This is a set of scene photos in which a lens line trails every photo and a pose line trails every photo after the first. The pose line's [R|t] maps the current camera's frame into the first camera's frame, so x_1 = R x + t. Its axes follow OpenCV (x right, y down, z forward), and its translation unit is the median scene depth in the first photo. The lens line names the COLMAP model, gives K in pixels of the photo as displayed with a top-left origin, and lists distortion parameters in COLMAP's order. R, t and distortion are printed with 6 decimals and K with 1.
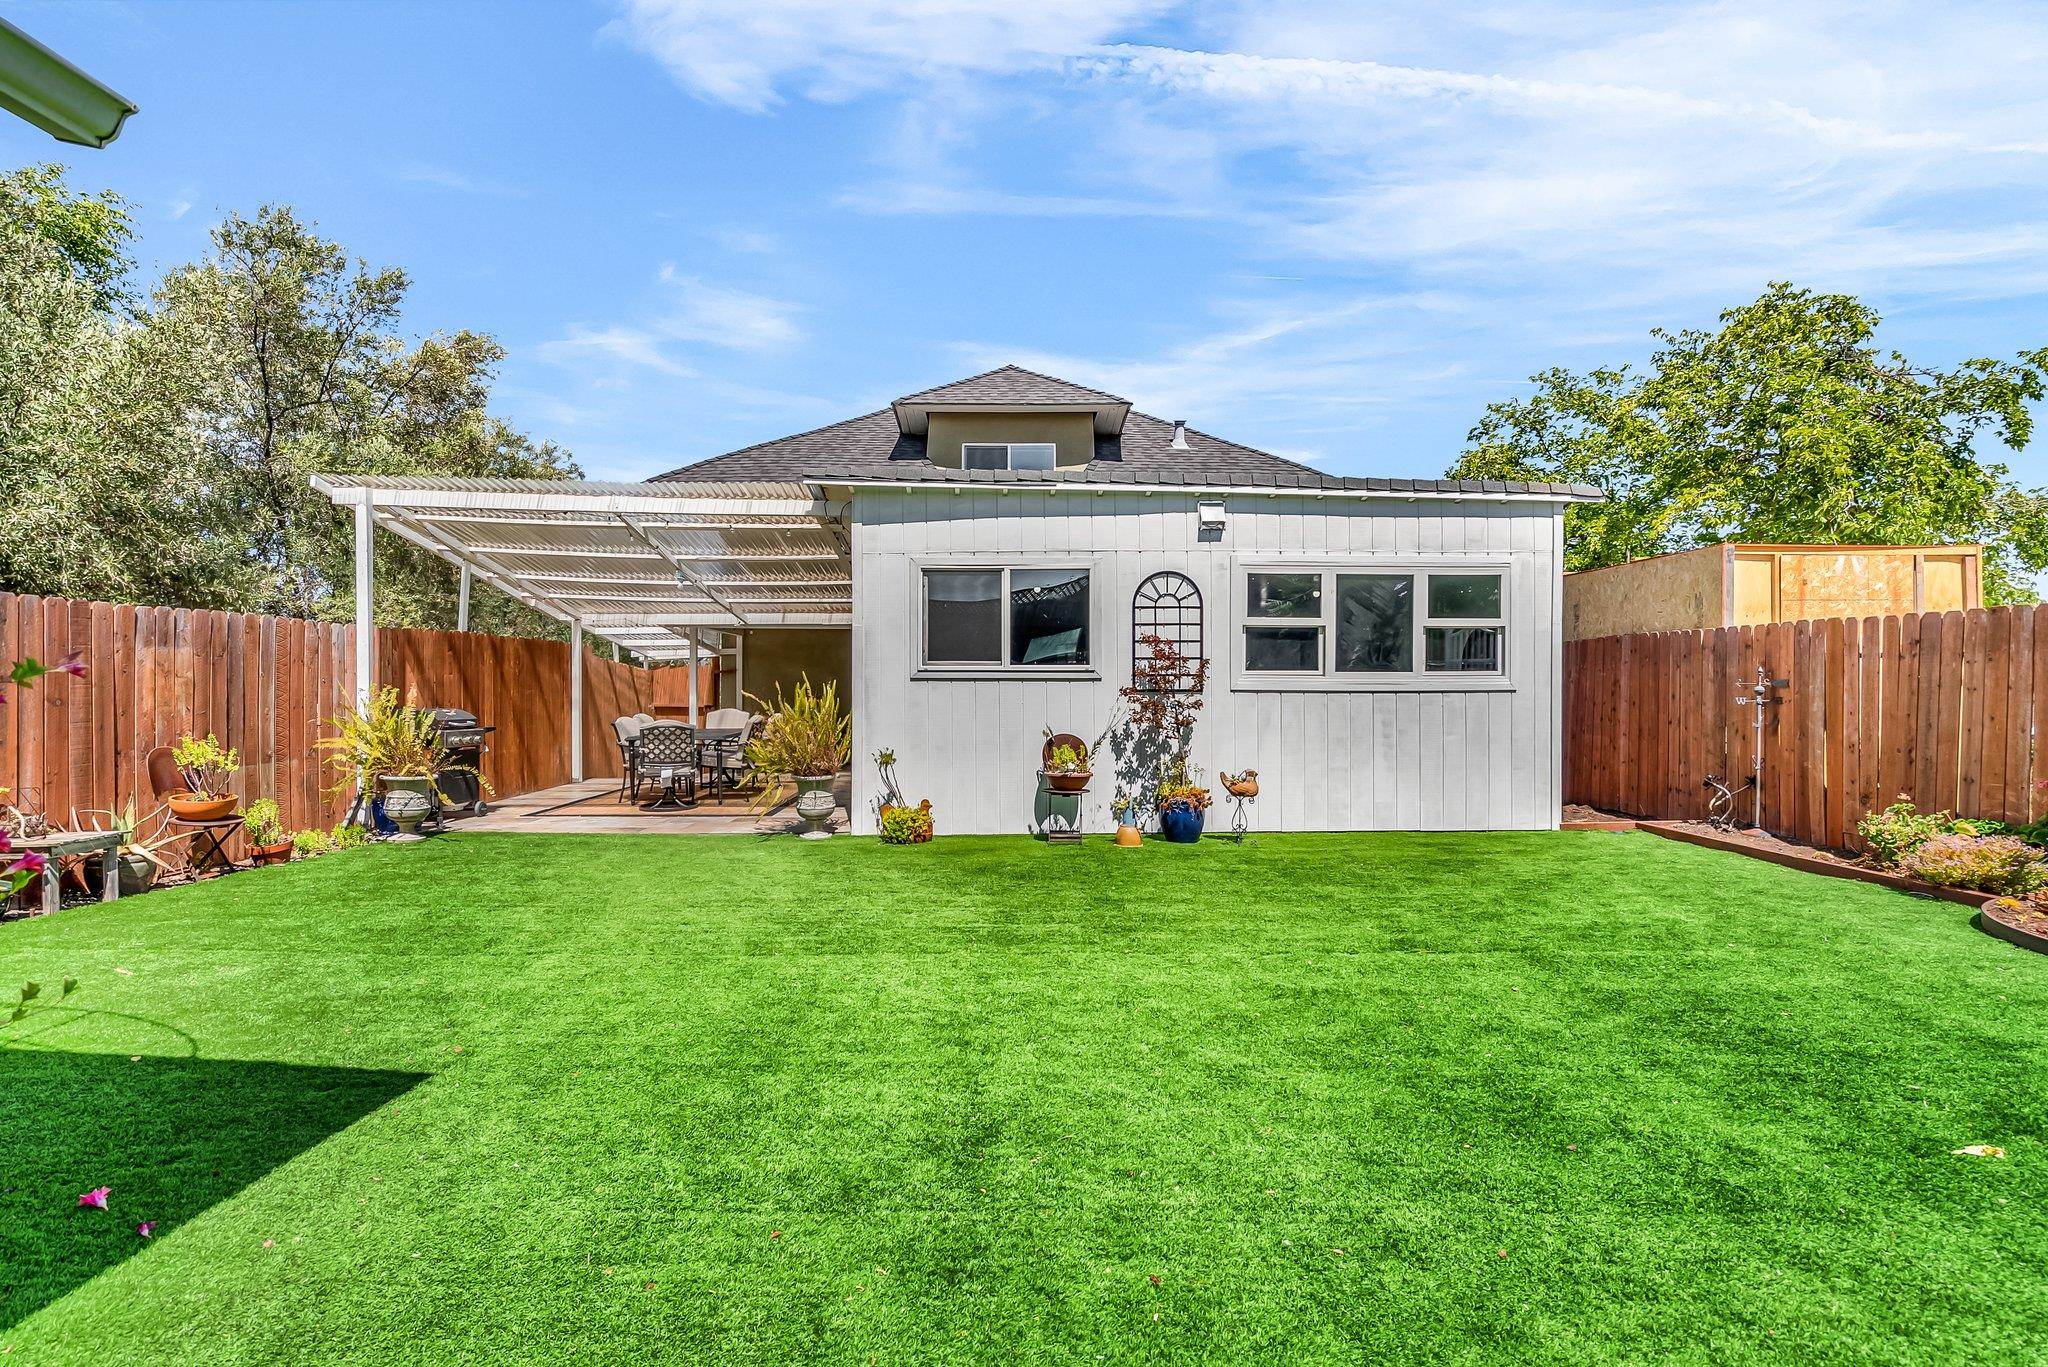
lens RADIAL K [[955.9, 0, 1036.8], [0, 955.9, 683.2], [0, 0, 1]] dist [0.000067, 0.000289]
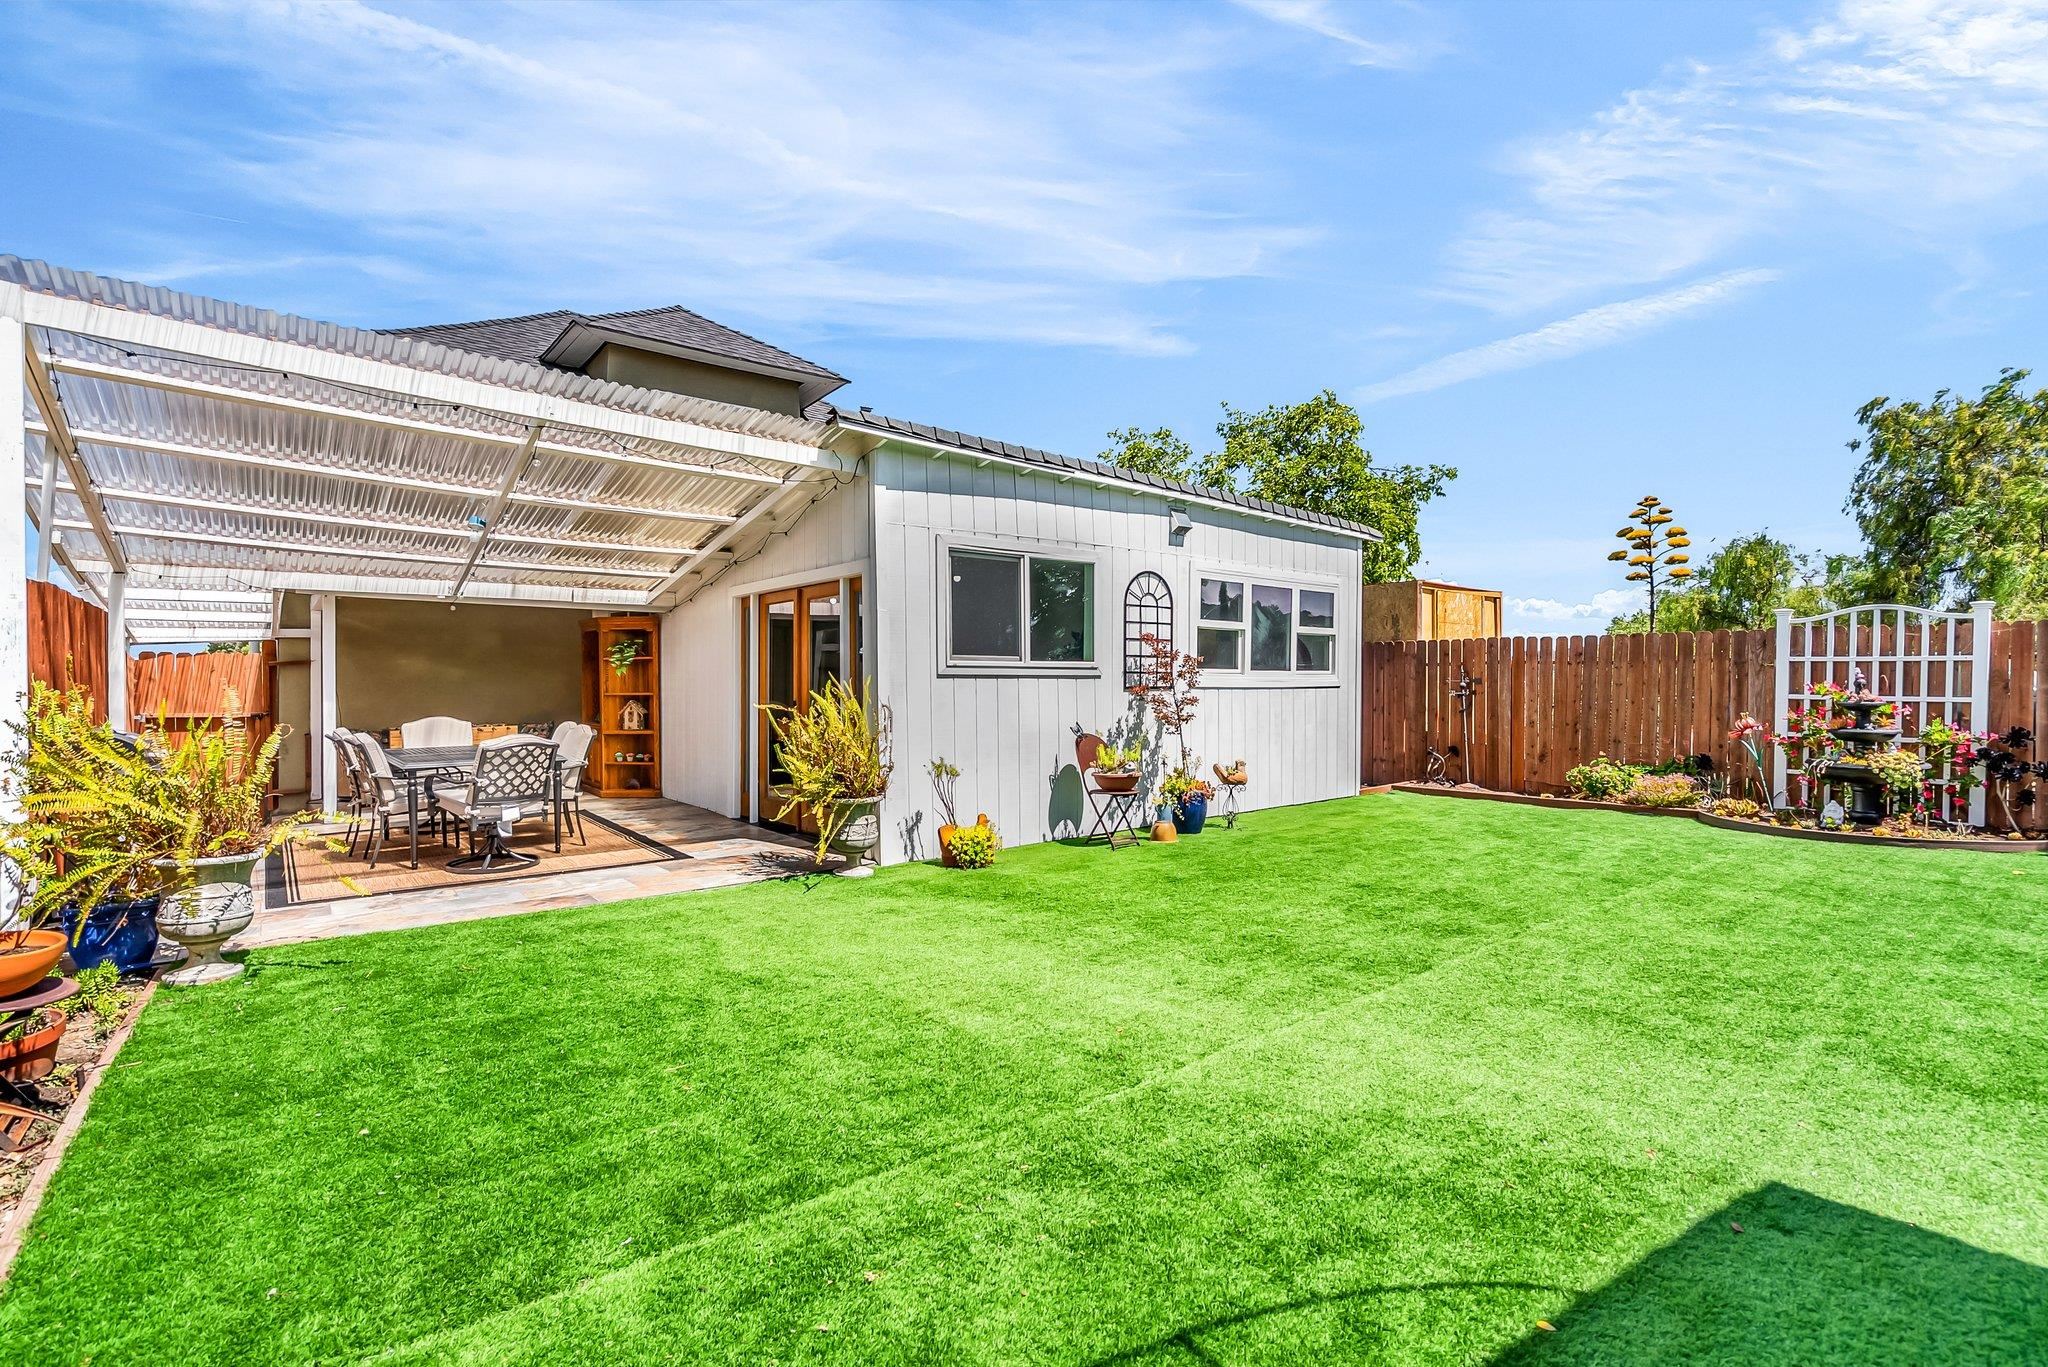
lens RADIAL K [[955.9, 0, 1036.8], [0, 955.9, 683.2], [0, 0, 1]] dist [0.000067, 0.000289]
pose [[0.779402, -0.001664, 0.626522, -0.597296], [-0.000743, 0.999993, 0.003579, -0.000813], [-0.626524, -0.003255, 0.779396, 0.277793]]
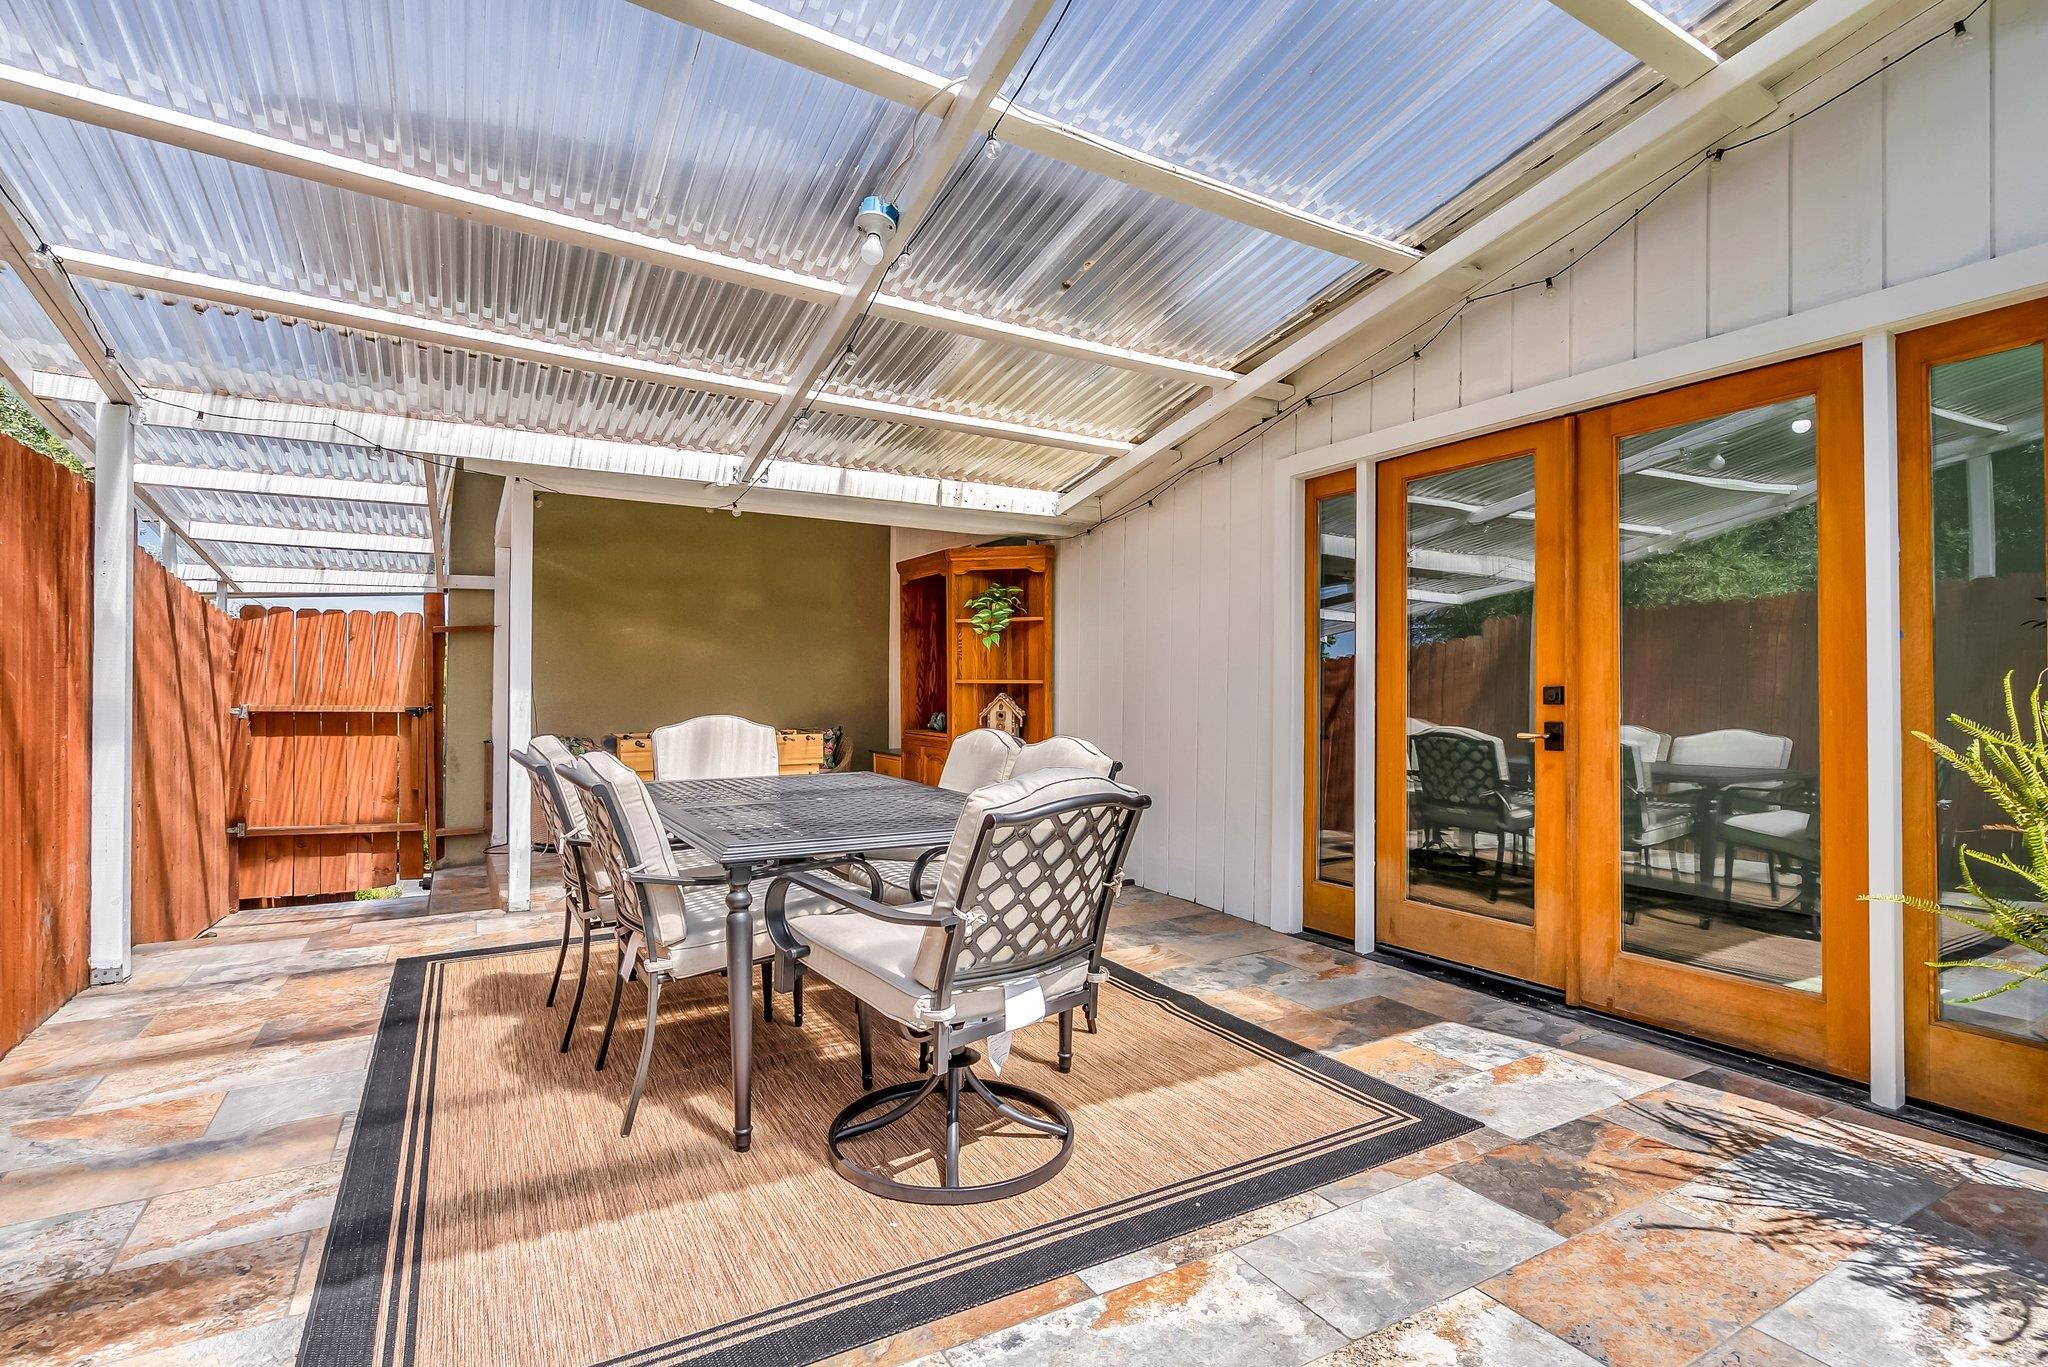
lens RADIAL K [[881.8, 0, 1010.7], [0, 881.8, 690.3], [0, 0, 1]] dist [0.000399, 0.000101]
pose [[0.853002, 0.009710, 0.521817, -0.571560], [-0.010185, 0.999946, -0.001959, 0.023769], [-0.521808, -0.003644, 0.853055, 0.947701]]
